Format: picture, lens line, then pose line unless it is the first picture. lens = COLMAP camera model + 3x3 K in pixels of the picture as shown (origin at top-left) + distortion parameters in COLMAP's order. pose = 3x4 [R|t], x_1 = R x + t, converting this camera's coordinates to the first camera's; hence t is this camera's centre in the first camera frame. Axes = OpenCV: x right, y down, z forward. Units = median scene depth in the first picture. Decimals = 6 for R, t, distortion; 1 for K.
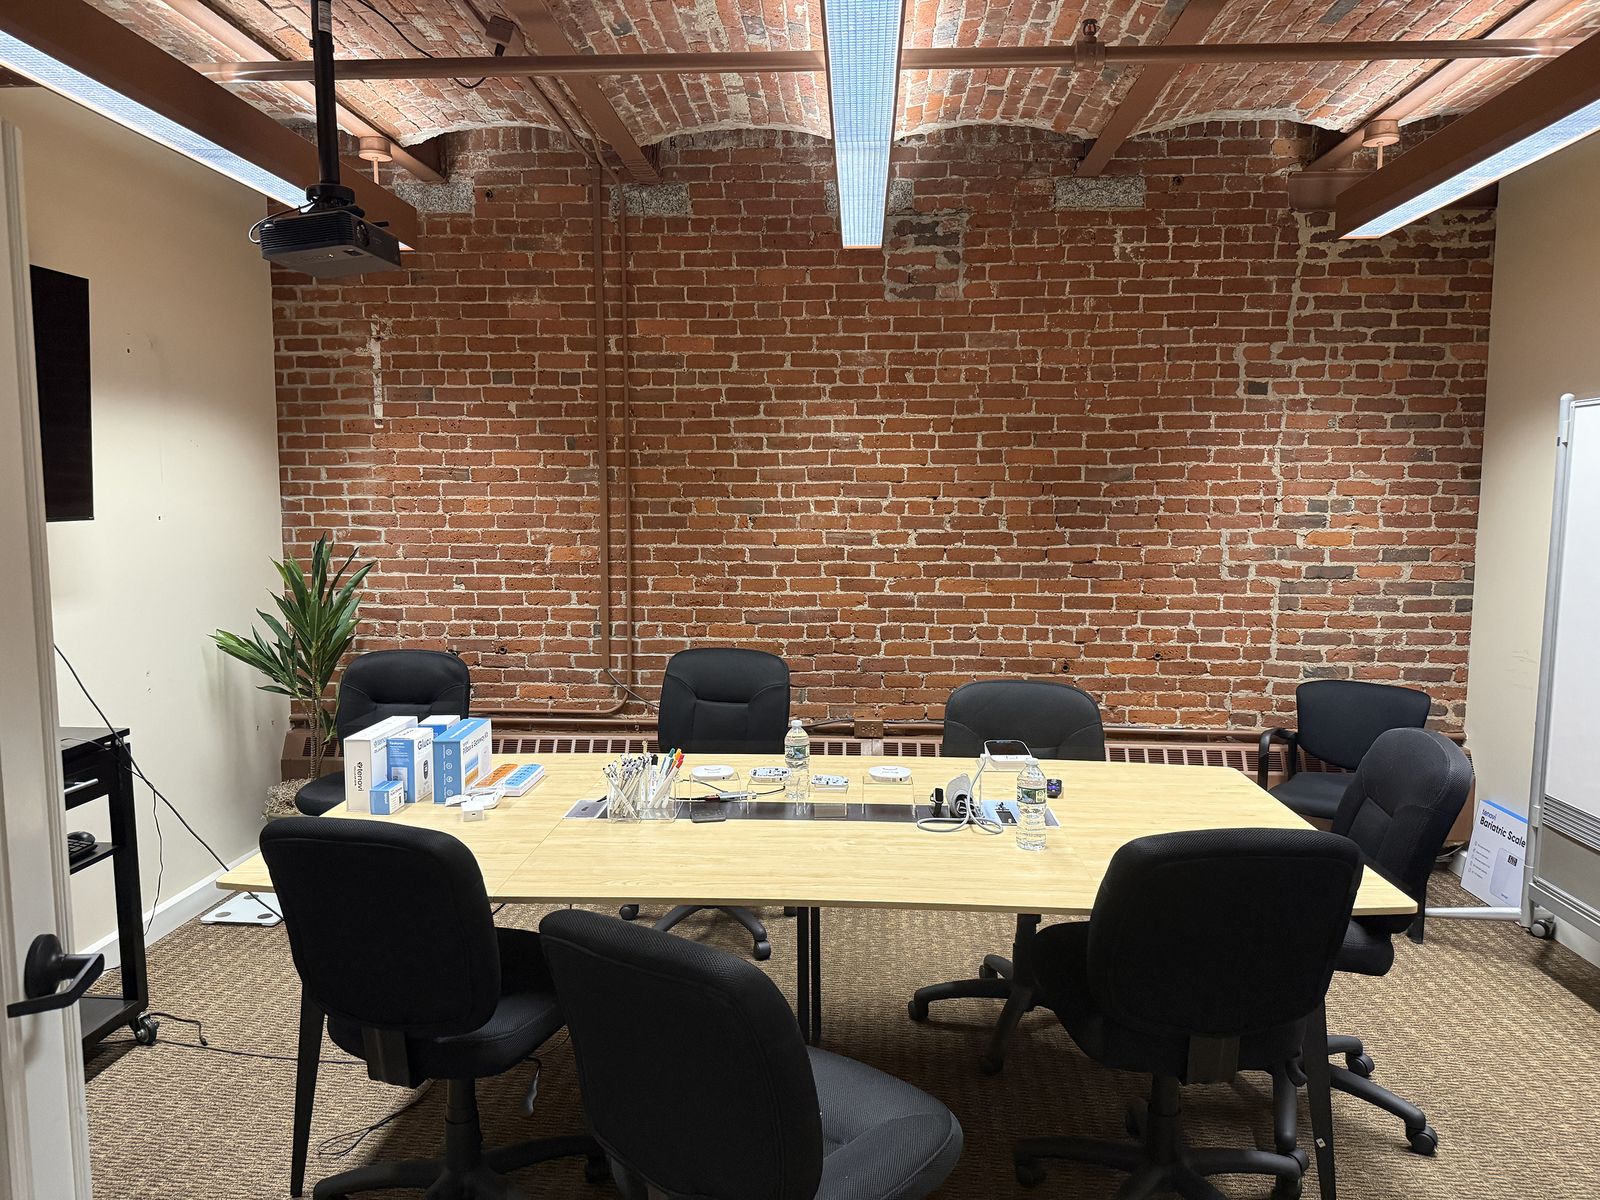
lens RADIAL K [[1134.2, 0, 802.1], [0, 1134.2, 601.3], [0, 0, 1]] dist [0.003179, 0.000188]
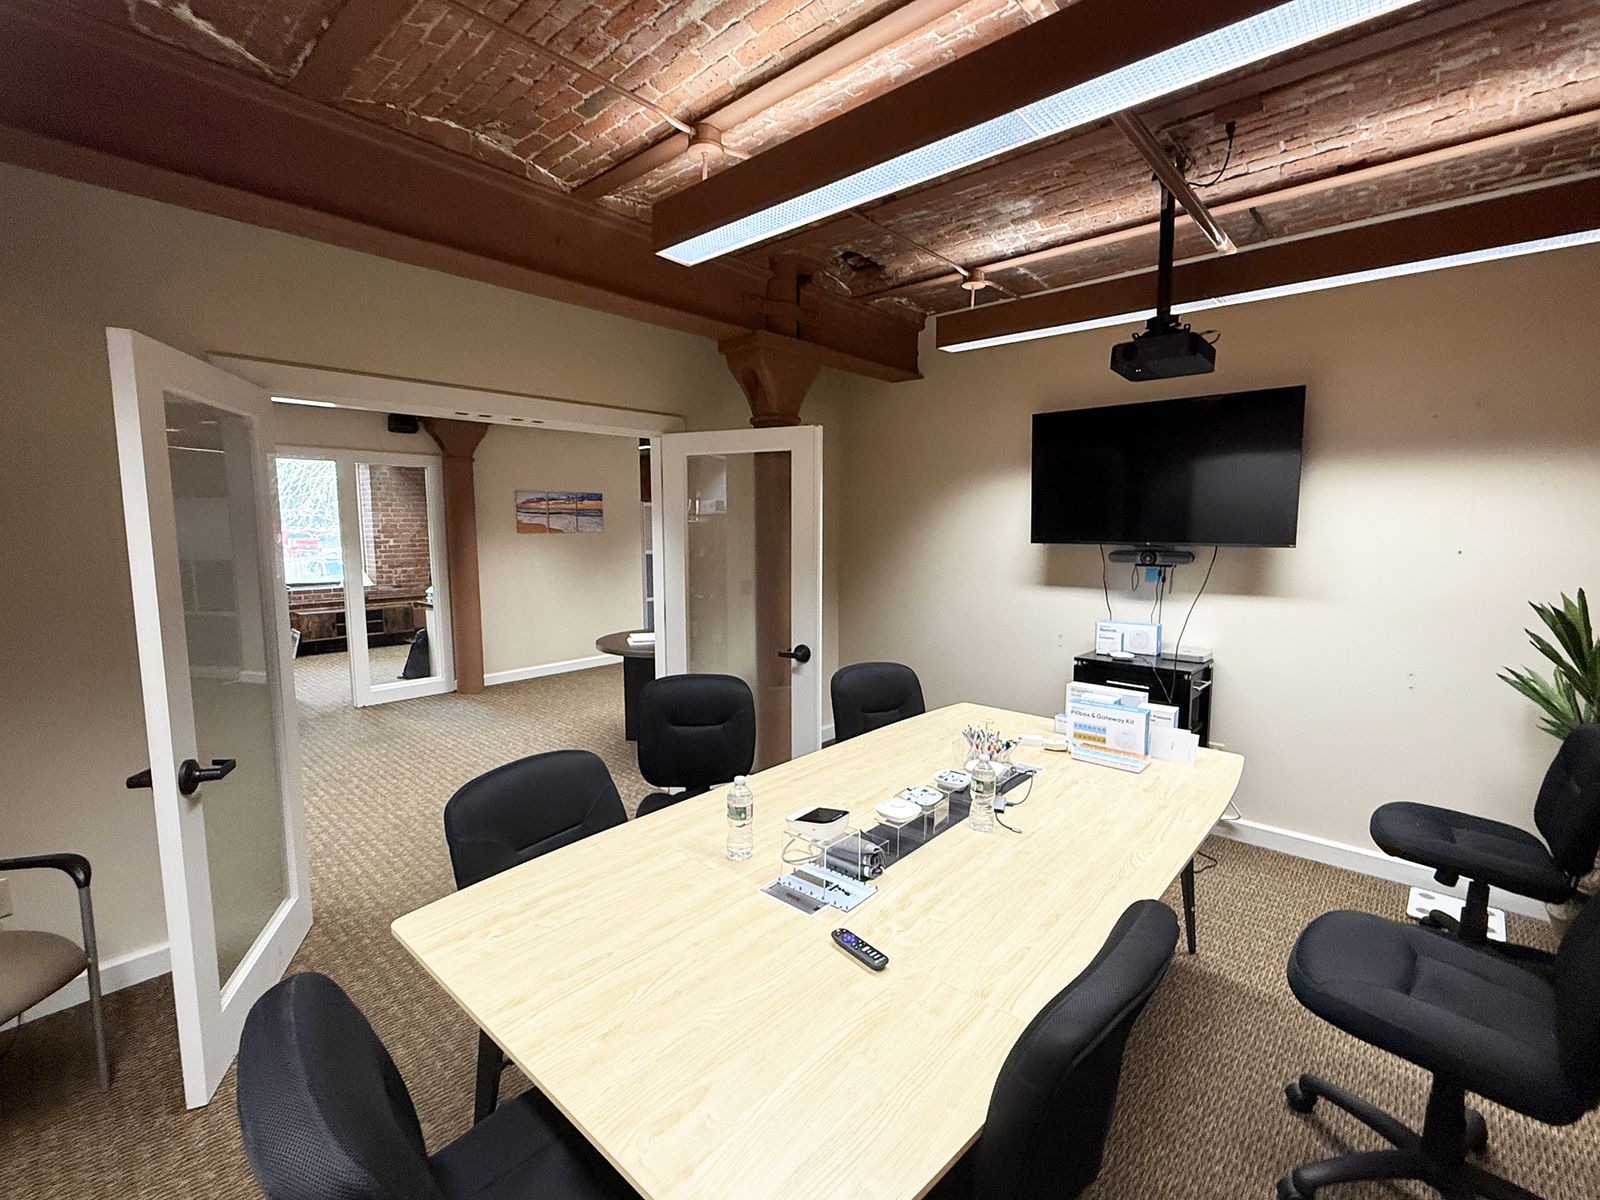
lens RADIAL K [[703.5, 0, 805.9], [0, 703.5, 595.9], [0, 0, 1]] dist [-0.001269, -0.000067]
pose [[-0.622173, 0.077313, -0.779053, 0.690130], [-0.088648, 0.981754, 0.168226, -0.152127], [0.777845, 0.173727, -0.603968, 1.472131]]
